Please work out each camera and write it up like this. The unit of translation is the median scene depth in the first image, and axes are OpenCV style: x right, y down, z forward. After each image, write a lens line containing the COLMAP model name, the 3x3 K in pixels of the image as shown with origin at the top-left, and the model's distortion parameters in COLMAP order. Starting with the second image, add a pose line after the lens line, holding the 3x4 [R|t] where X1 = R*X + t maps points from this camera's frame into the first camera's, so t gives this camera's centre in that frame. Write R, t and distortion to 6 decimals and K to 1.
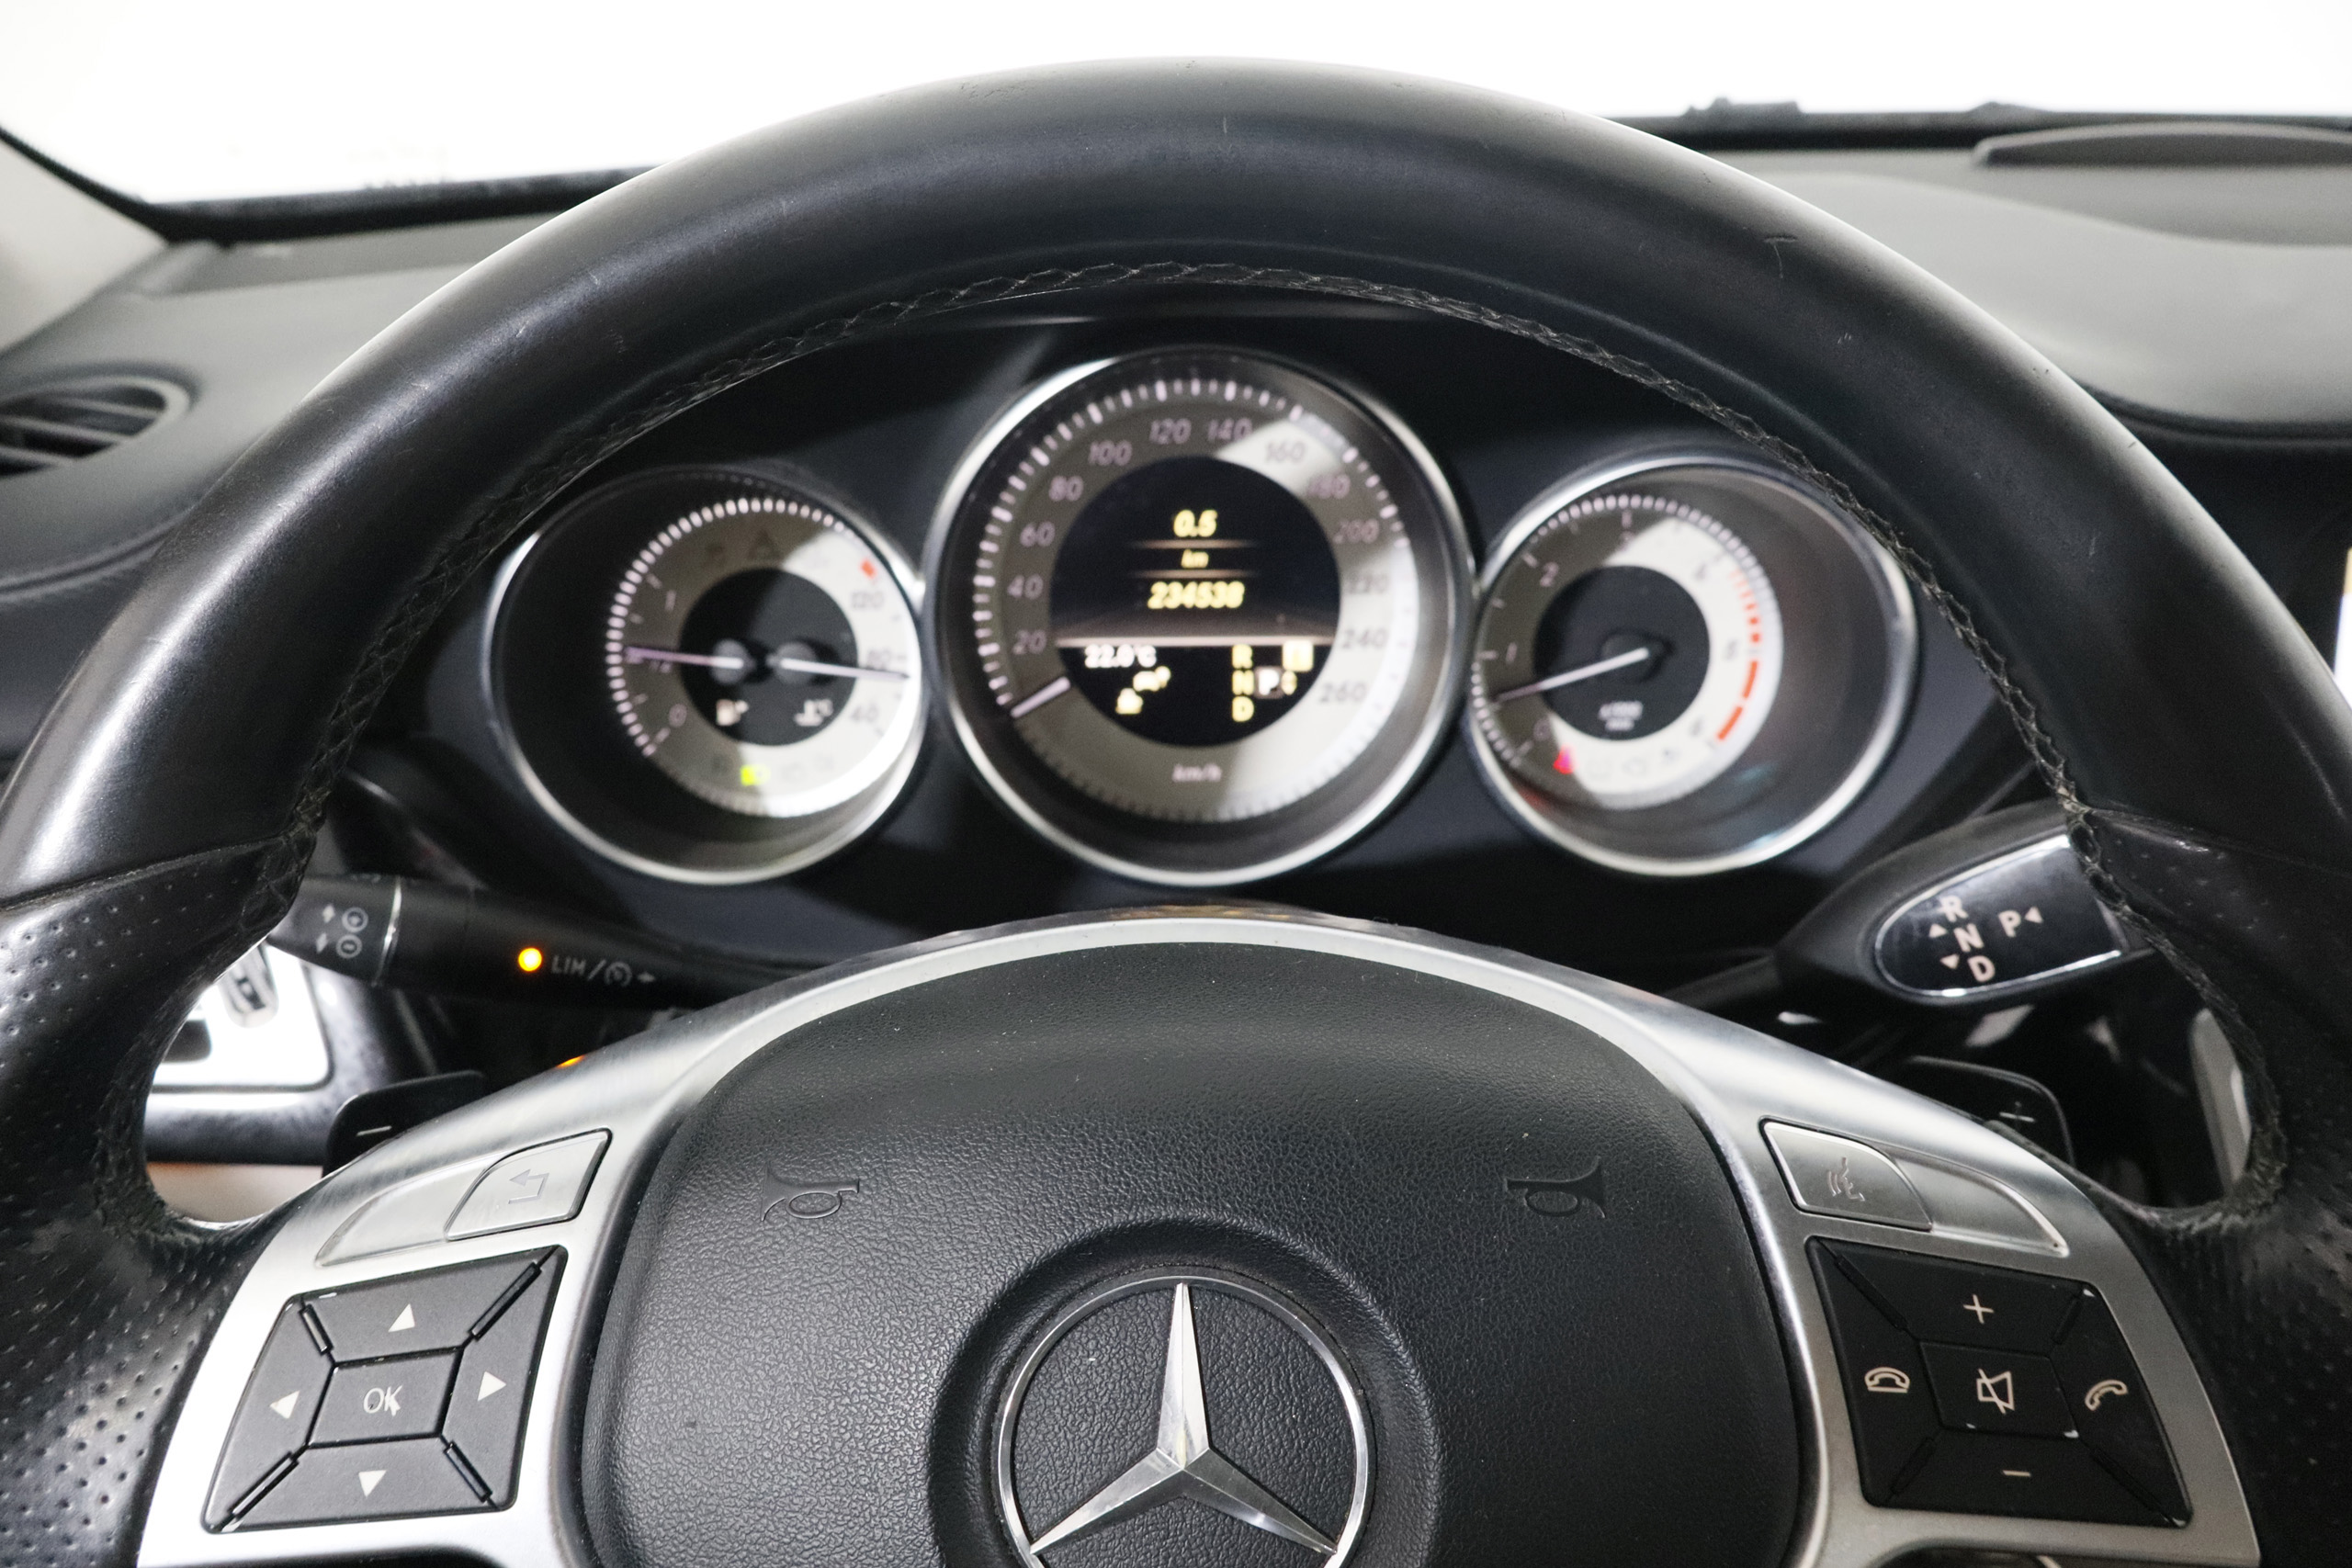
lens RADIAL K [[1941.8, 0, 1177.2], [0, 1941.8, 787.9], [0, 0, 1]] dist [-0.004186, 0.011278]
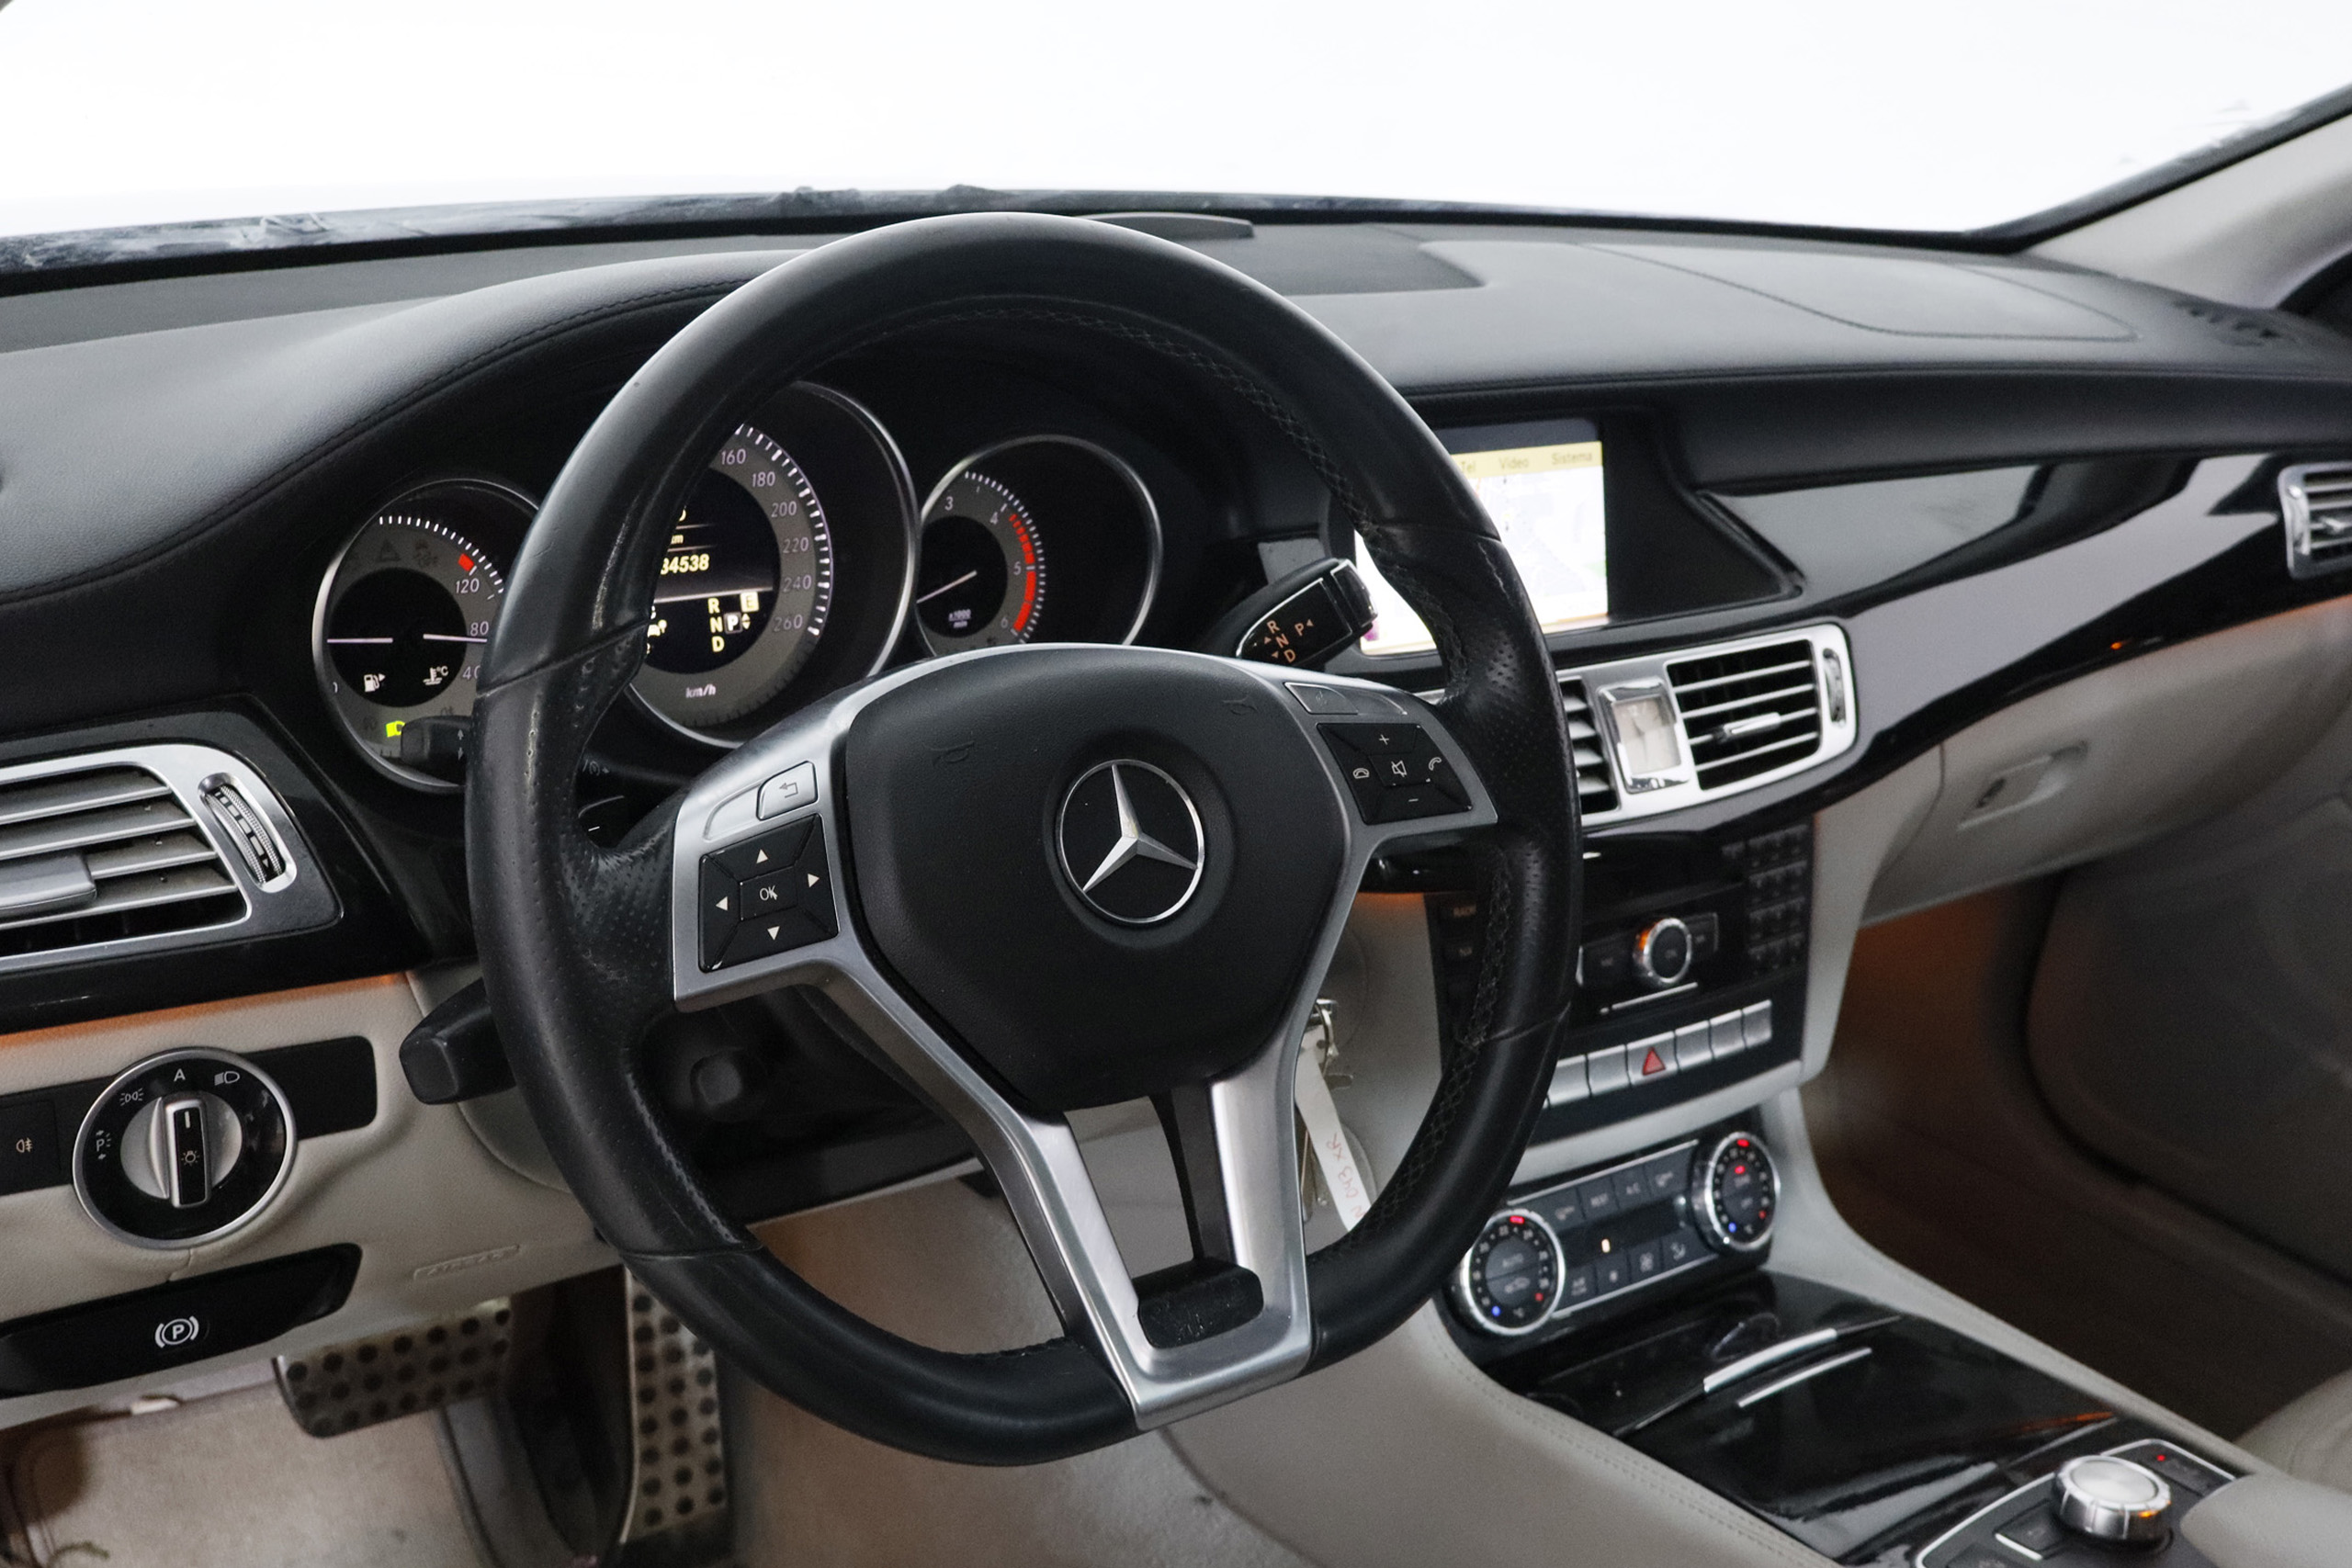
lens RADIAL K [[2349.0, 0, 1186.6], [0, 2349.0, 802.4], [0, 0, 1]] dist [0.011025, 0.000000]
pose [[0.815654, -0.150083, 0.558734, -0.662259], [0.194755, 0.980629, -0.020899, 0.174470], [-0.544774, 0.125862, 0.829084, -0.577406]]
